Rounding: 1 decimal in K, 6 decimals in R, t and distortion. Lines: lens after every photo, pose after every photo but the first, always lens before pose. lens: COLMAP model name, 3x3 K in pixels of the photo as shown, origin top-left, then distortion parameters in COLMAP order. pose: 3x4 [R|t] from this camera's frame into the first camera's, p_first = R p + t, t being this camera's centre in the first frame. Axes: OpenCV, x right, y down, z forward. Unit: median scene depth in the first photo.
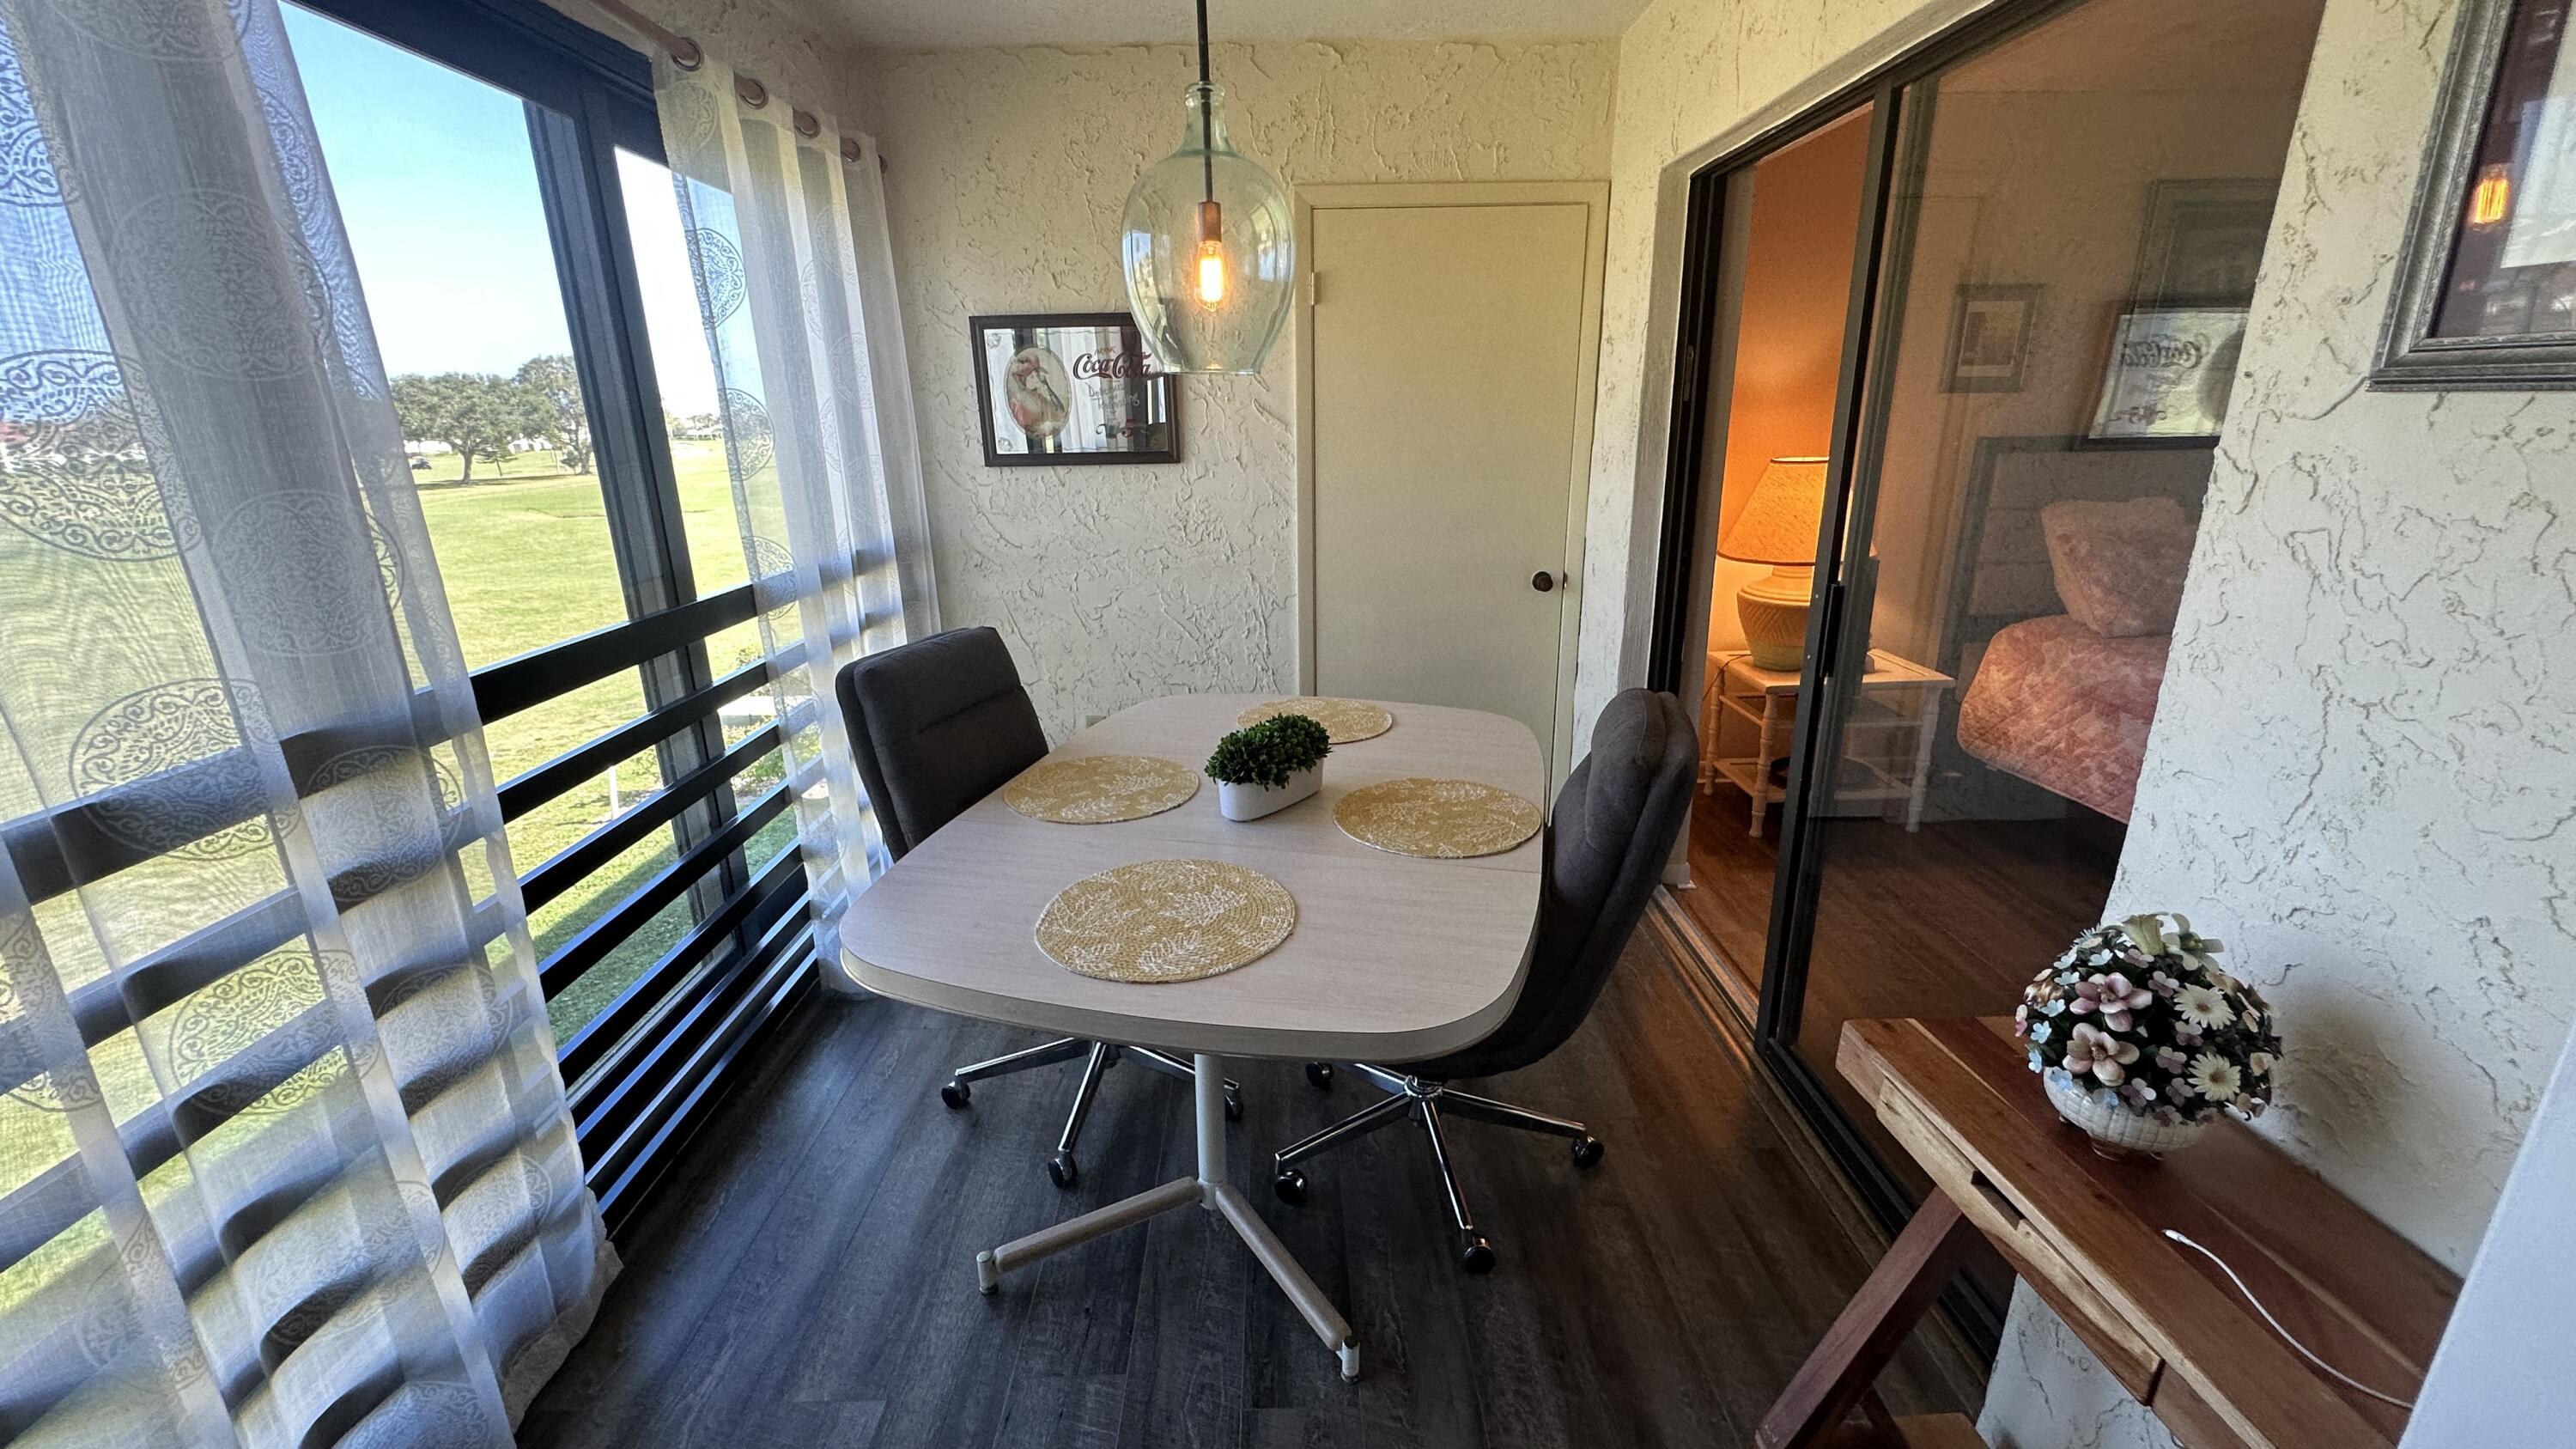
lens RADIAL K [[1029.6, 0, 1294.5], [0, 1029.6, 723.4], [0, 0, 1]] dist [-0.003760, 0.000791]
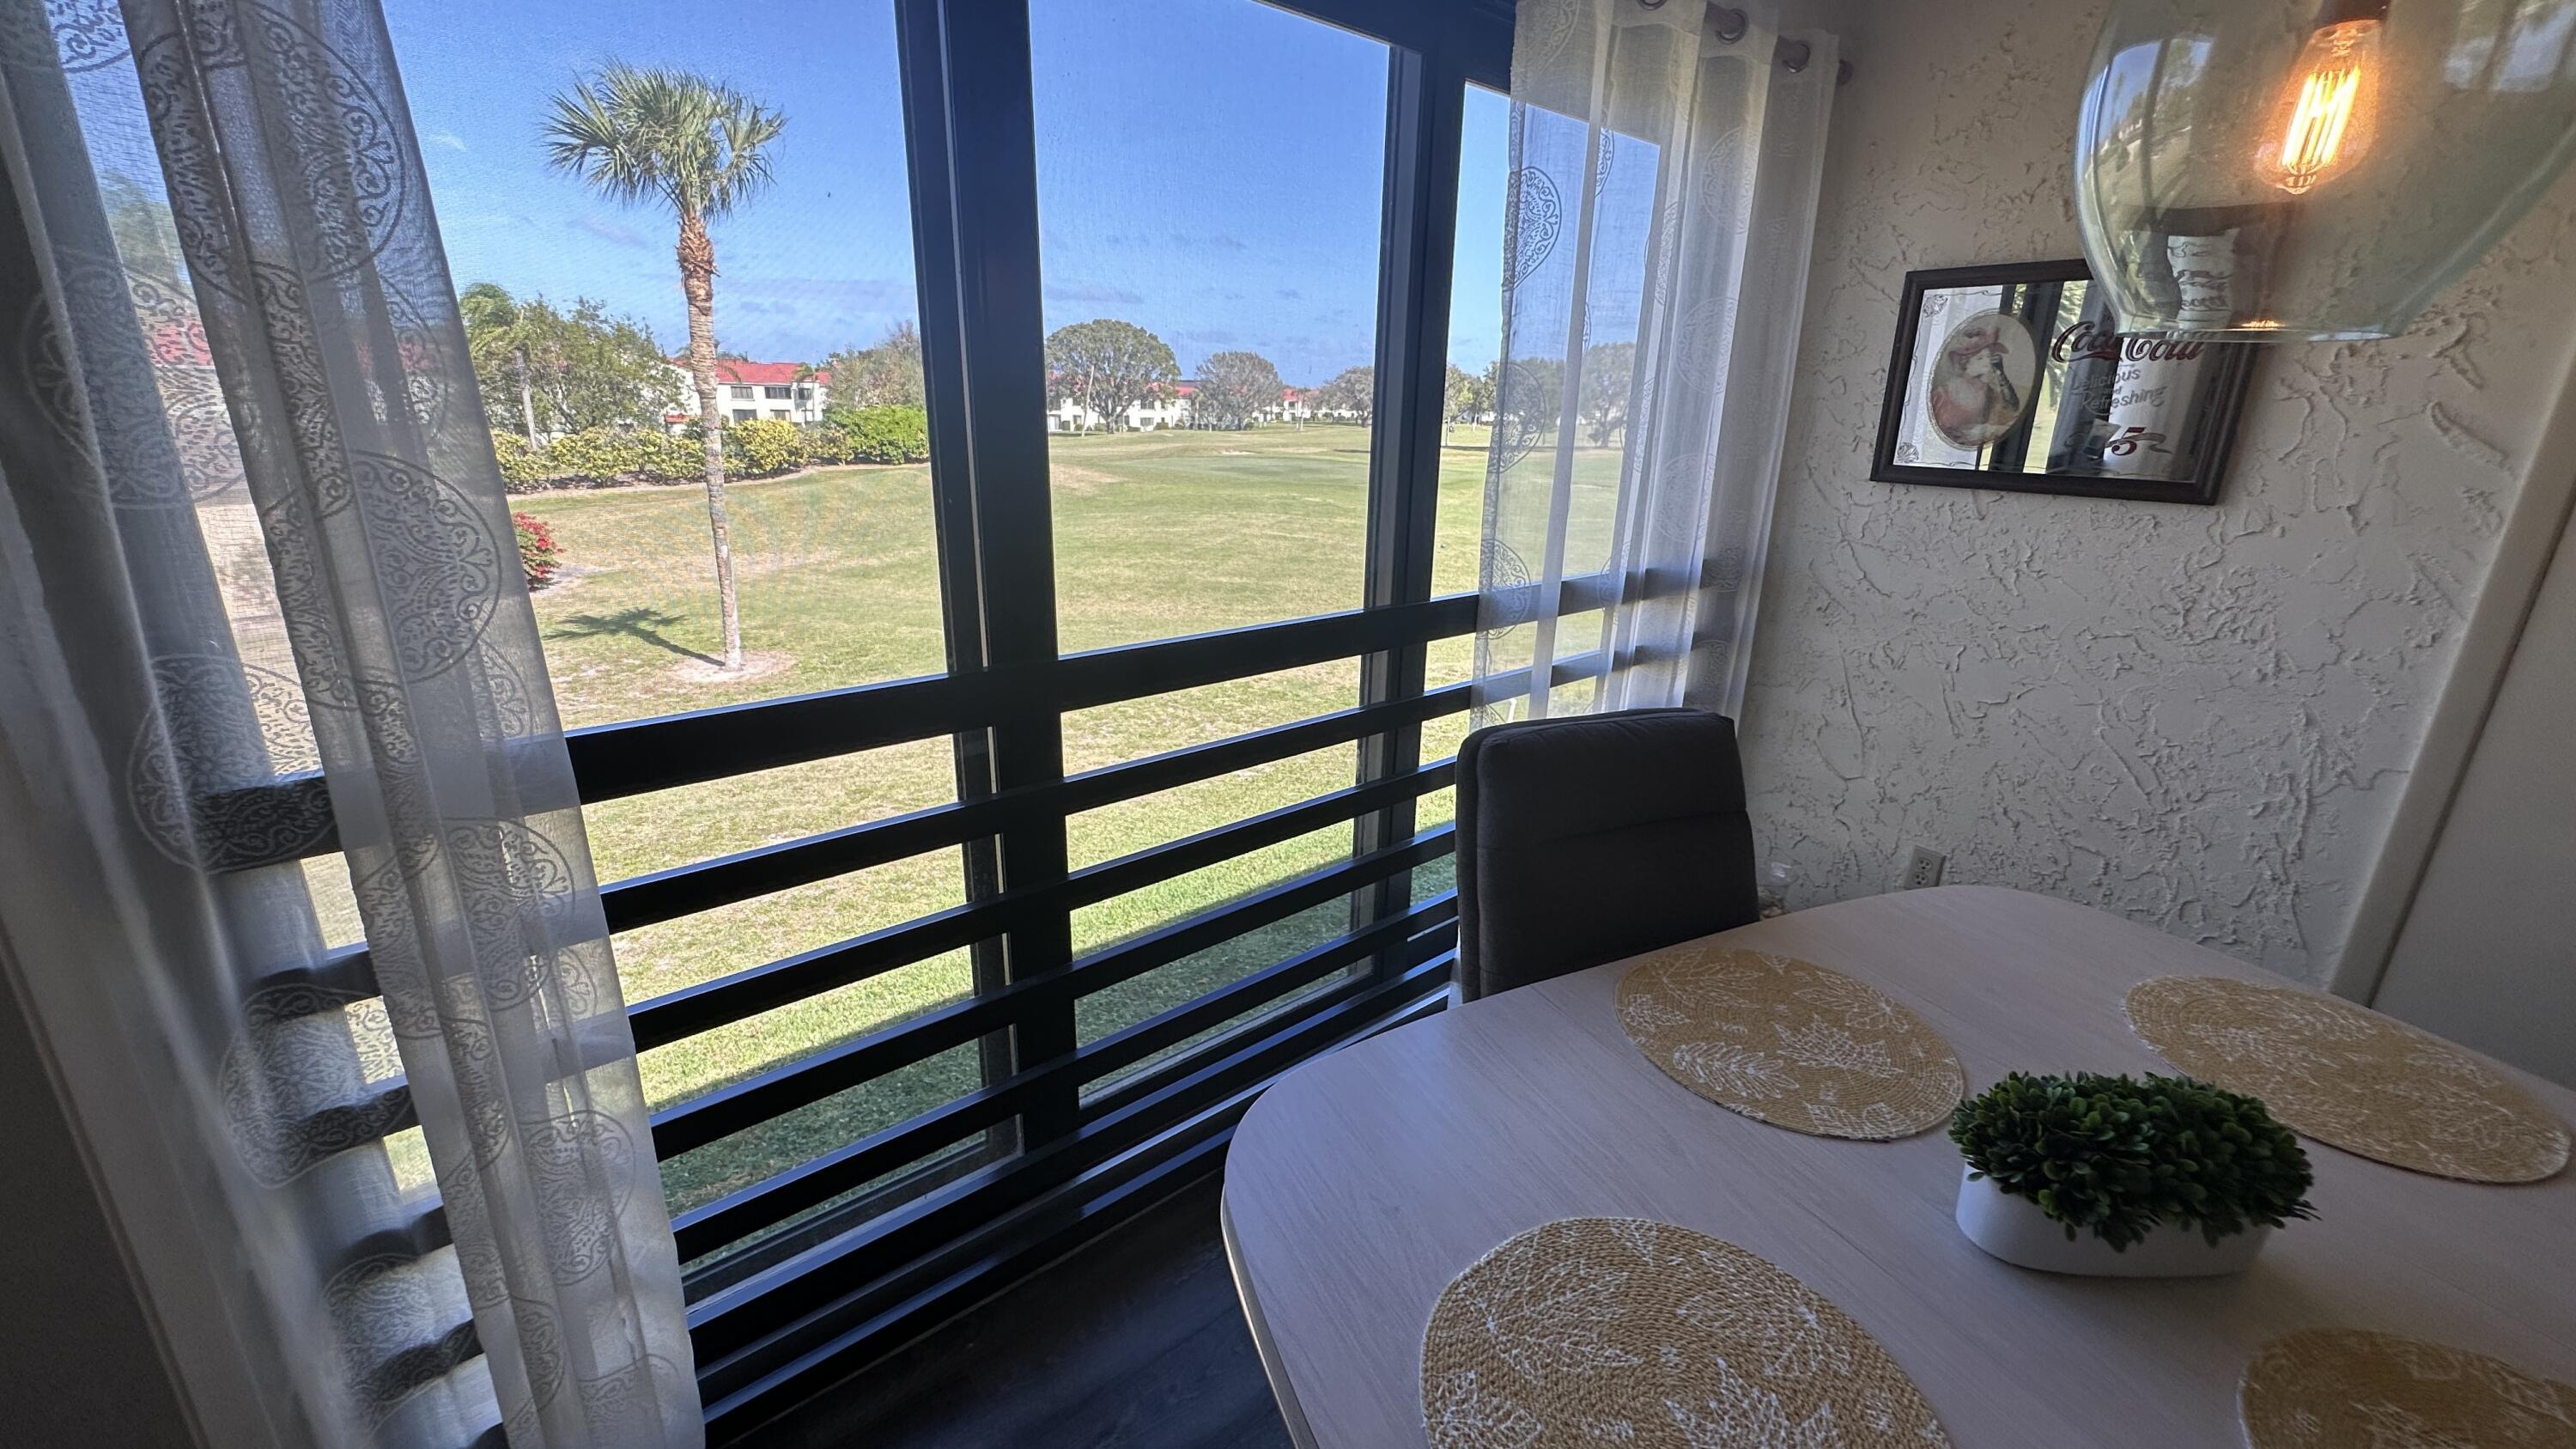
lens RADIAL K [[1029.6, 0, 1283.7], [0, 1029.6, 725.9], [0, 0, 1]] dist [-0.003760, 0.000791]
pose [[0.632777, 0.267534, -0.726649, 0.017426], [-0.258876, 0.957512, 0.127099, -0.088507], [0.729778, 0.107687, 0.675150, 0.289400]]
